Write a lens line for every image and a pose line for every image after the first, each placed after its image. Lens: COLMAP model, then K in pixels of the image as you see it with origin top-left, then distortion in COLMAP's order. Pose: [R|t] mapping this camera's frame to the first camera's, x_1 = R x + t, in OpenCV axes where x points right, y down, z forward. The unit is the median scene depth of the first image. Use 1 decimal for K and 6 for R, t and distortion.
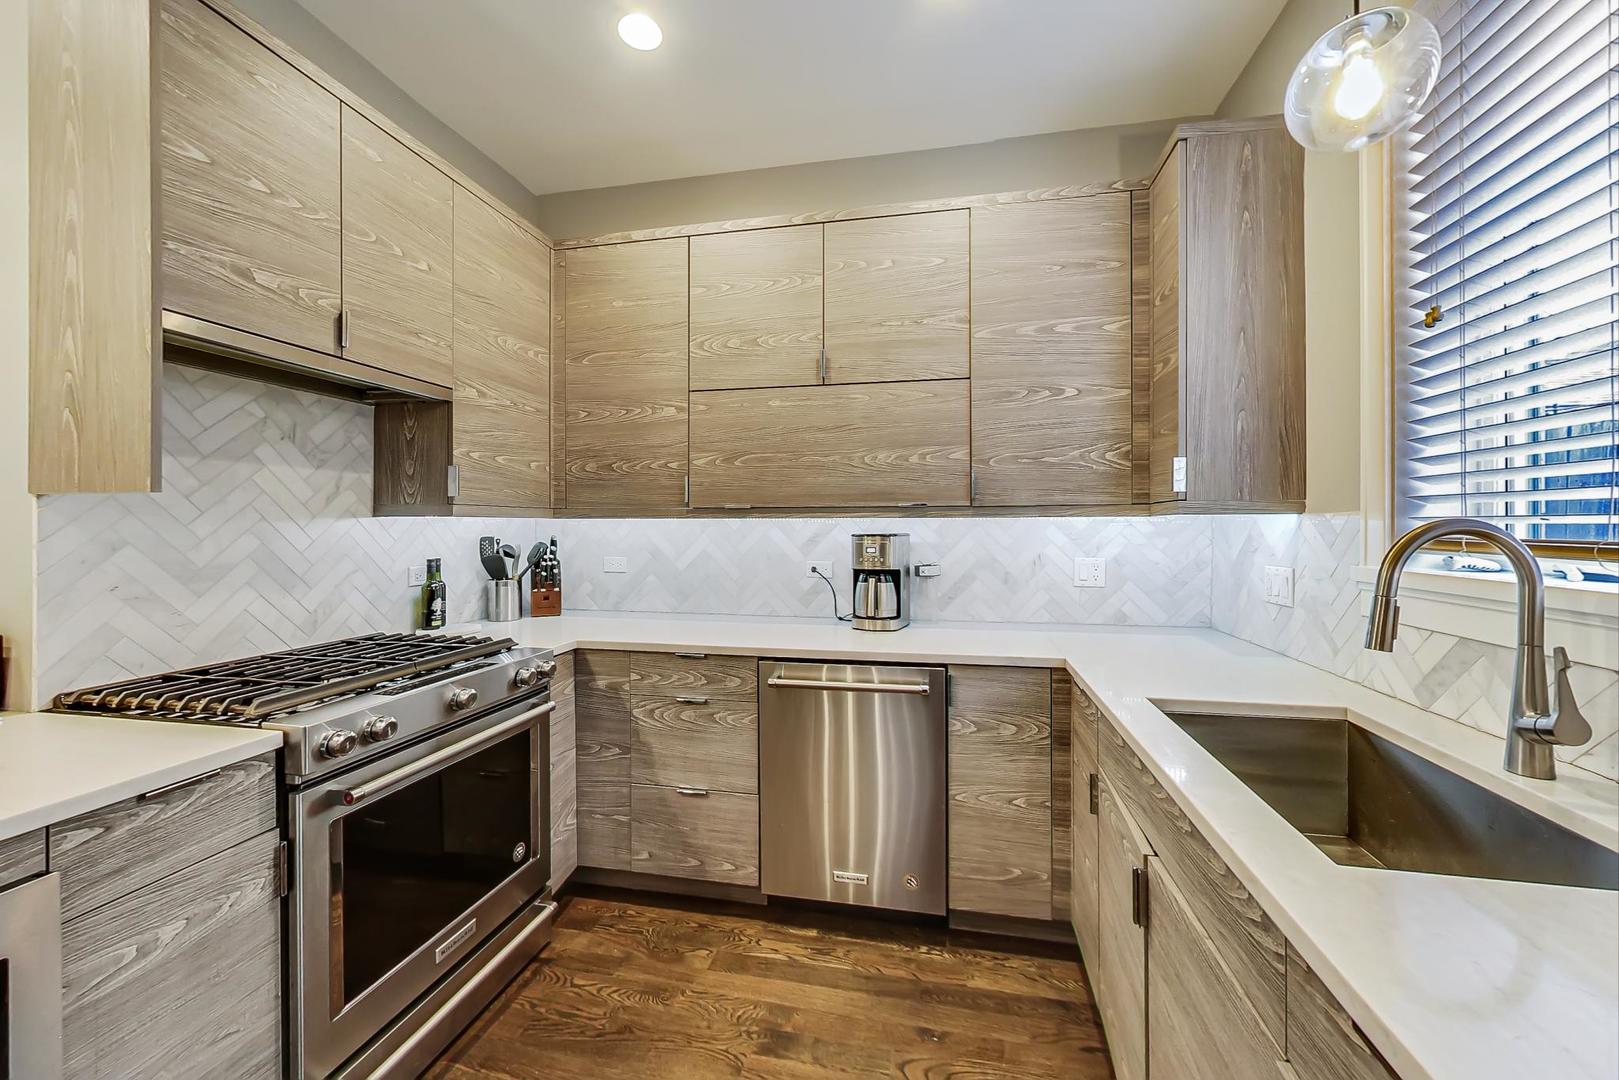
lens RADIAL K [[627.0, 0, 811.9], [0, 627.0, 529.5], [0, 0, 1]] dist [-0.003476, -0.000456]
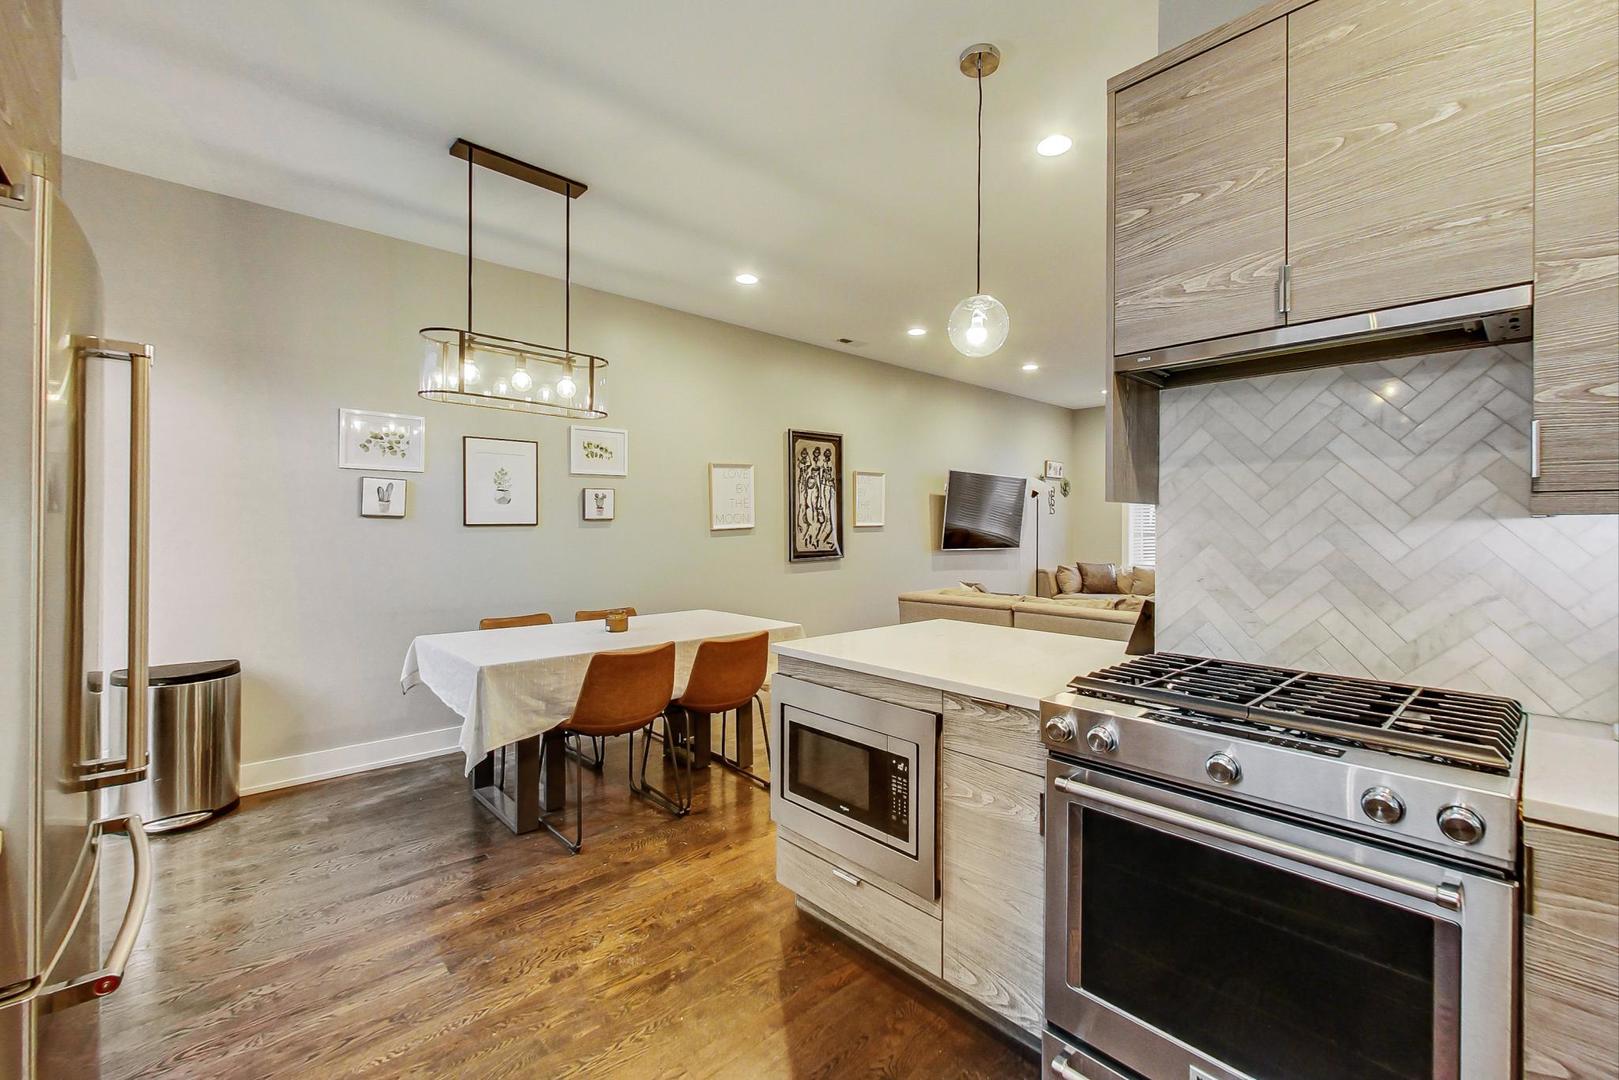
lens RADIAL K [[627.0, 0, 809.8], [0, 627.0, 541.5], [0, 0, 1]] dist [-0.003476, -0.000456]
pose [[-0.554382, 0.015741, -0.832113, 0.276199], [-0.012180, 0.999561, 0.027023, -0.004056], [0.832173, 0.025116, -0.553947, 0.901833]]
